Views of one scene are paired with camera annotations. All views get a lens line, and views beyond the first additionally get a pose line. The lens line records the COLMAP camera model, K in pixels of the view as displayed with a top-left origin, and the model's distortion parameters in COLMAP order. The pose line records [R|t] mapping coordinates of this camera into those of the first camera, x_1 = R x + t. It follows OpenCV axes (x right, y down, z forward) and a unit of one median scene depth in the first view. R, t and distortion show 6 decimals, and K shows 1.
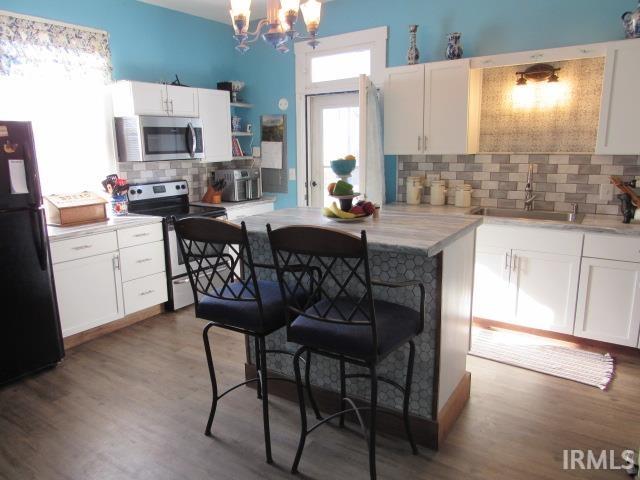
lens RADIAL K [[457.6, 0, 323.3], [0, 457.6, 240.7], [0, 0, 1]] dist [-0.026623, 0.009427]
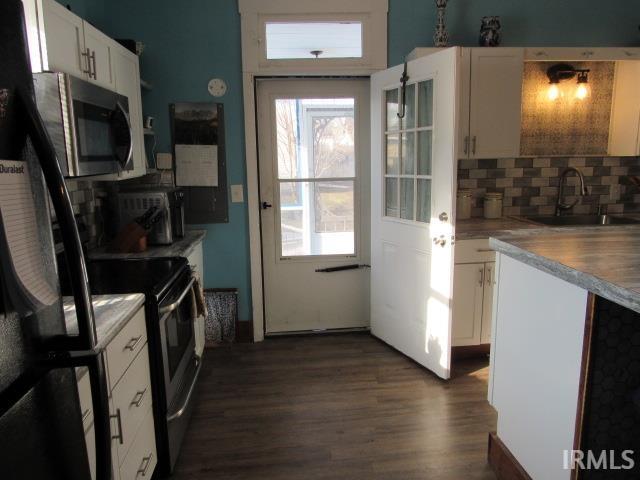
lens RADIAL K [[457.6, 0, 322.2], [0, 457.6, 240.5], [0, 0, 1]] dist [-0.026623, 0.009427]
pose [[0.781826, -0.114803, 0.612836, -0.530210], [0.135115, 0.990742, 0.013224, -0.095013], [-0.608680, 0.072464, 0.790099, 0.551614]]
